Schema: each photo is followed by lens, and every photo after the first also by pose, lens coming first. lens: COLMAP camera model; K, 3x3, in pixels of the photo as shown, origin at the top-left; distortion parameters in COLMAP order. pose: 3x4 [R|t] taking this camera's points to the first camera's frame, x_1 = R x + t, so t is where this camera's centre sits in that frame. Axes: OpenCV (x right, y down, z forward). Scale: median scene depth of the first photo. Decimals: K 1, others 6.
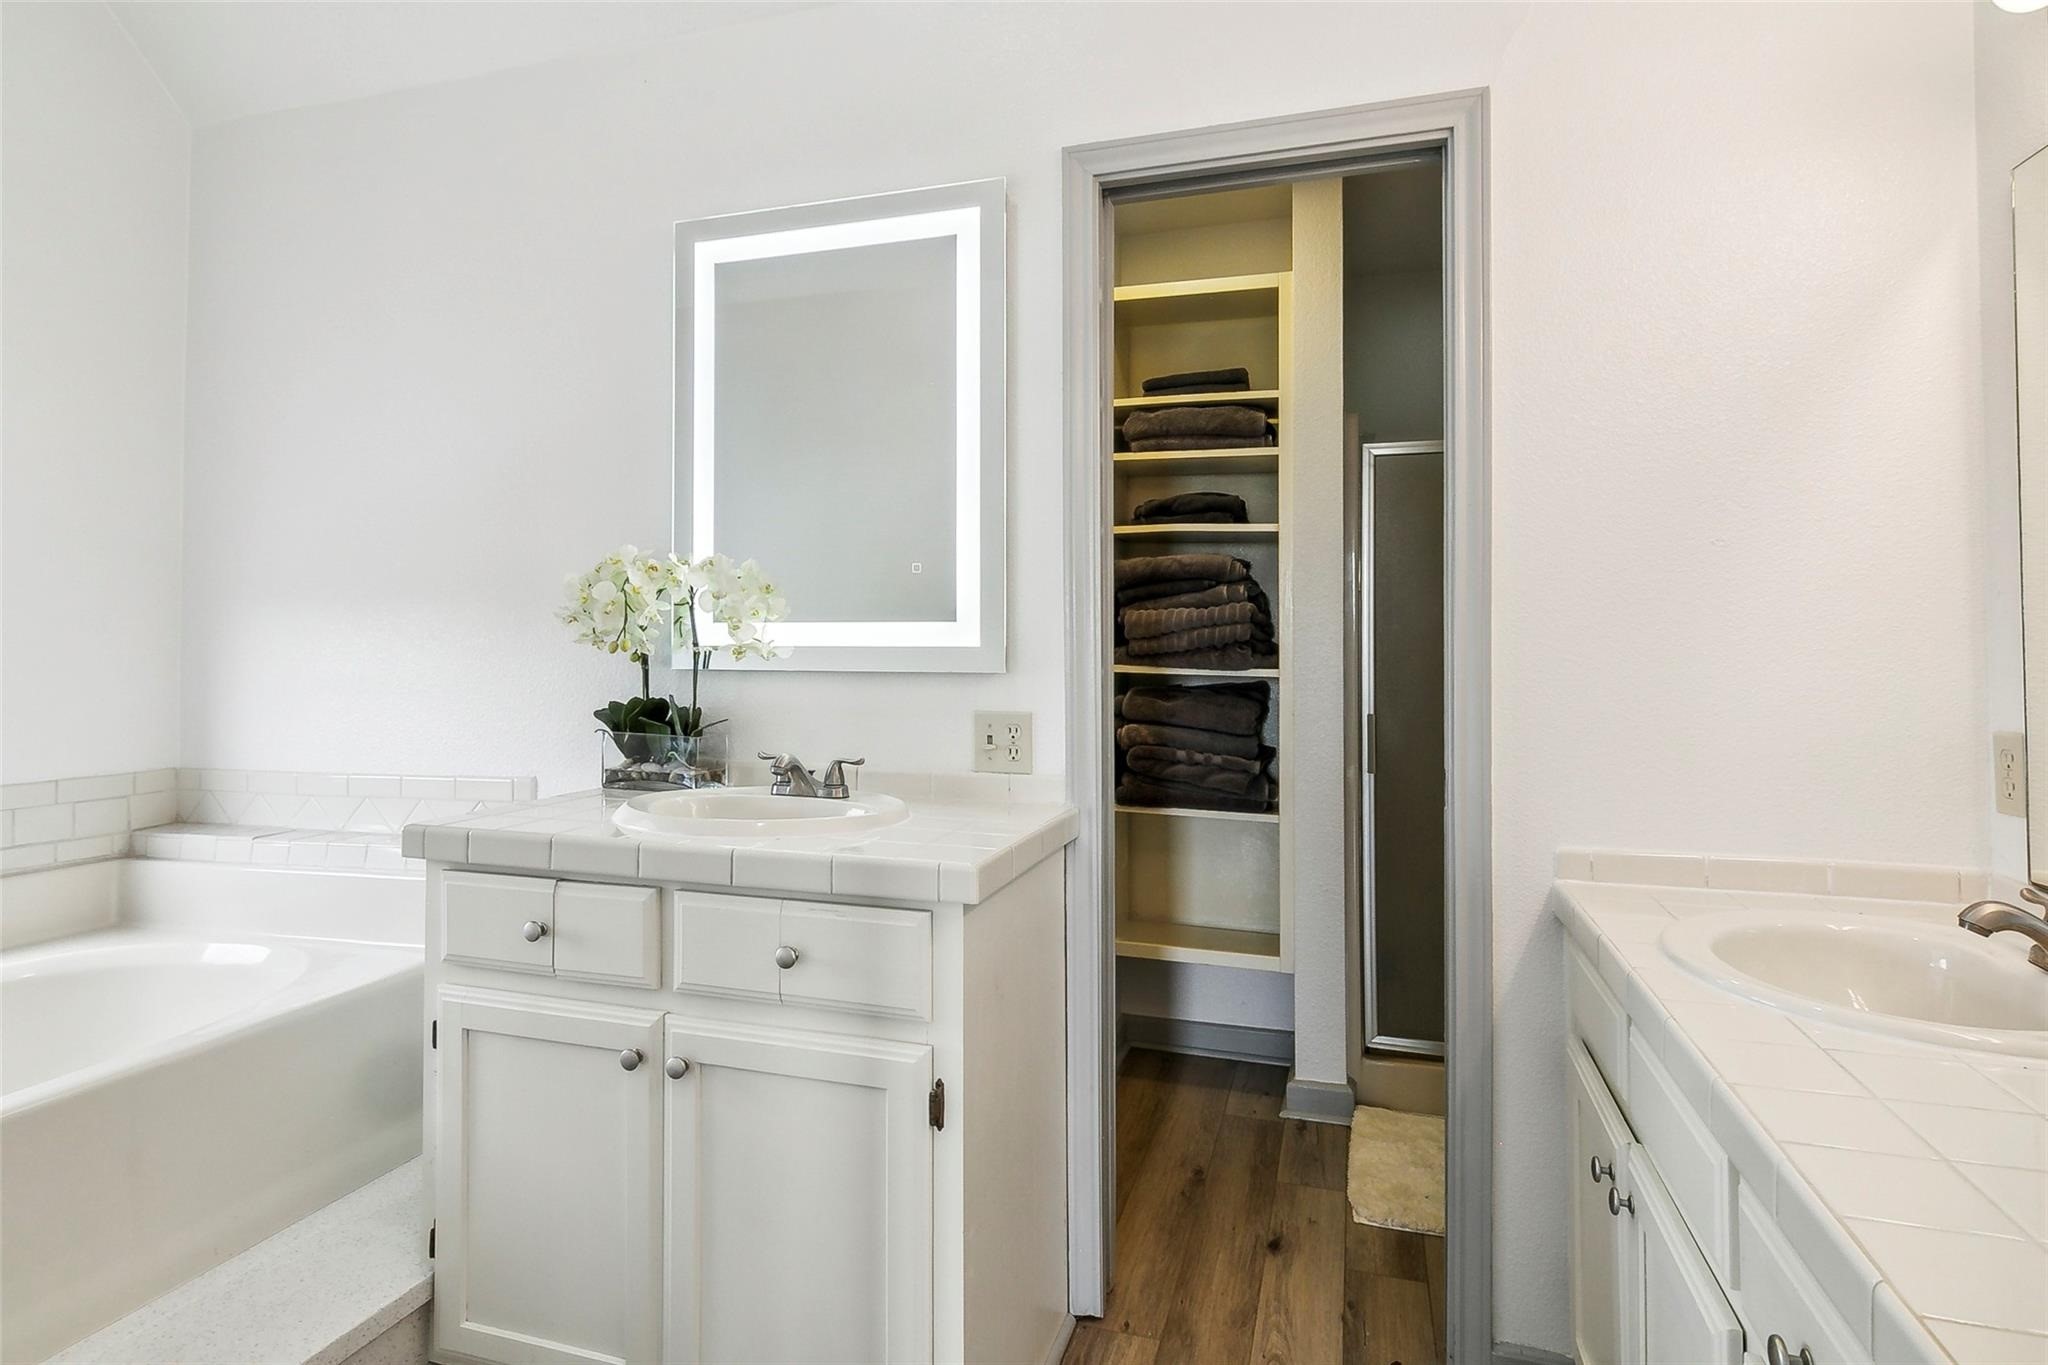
lens RADIAL K [[1047.2, 0, 1063.2], [0, 1047.2, 627.9], [0, 0, 1]] dist [0.007052, -0.000171]
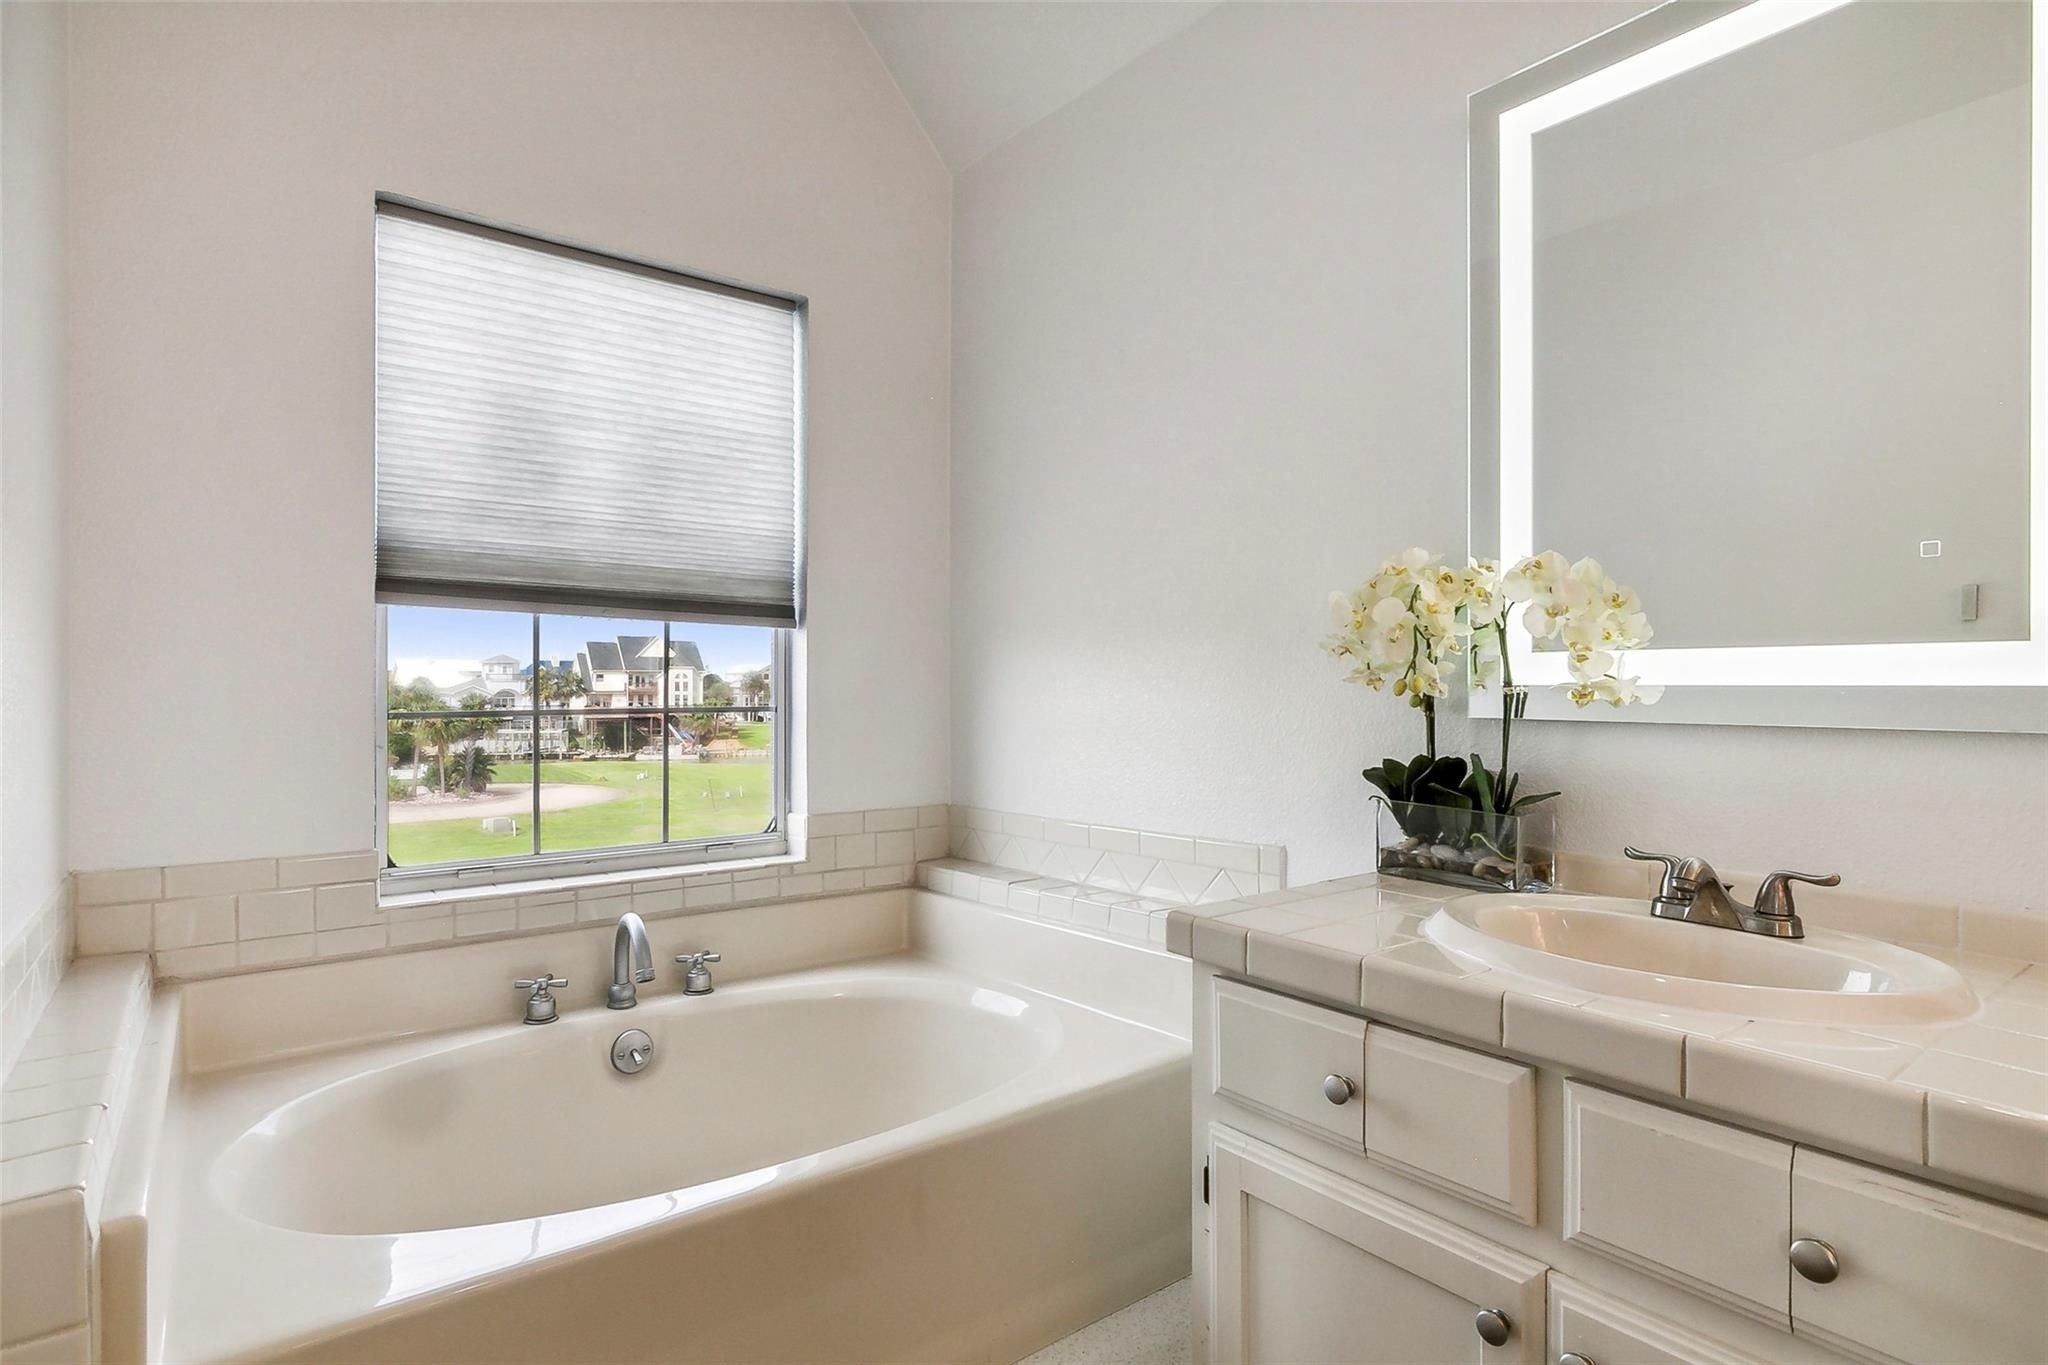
lens RADIAL K [[1047.2, 0, 1022.9], [0, 1047.2, 684.2], [0, 0, 1]] dist [0.007052, -0.000171]
pose [[0.810075, -0.002682, -0.586321, -0.210960], [0.011106, 0.999880, 0.010769, 0.005271], [0.586222, -0.015235, 0.810008, 0.248481]]
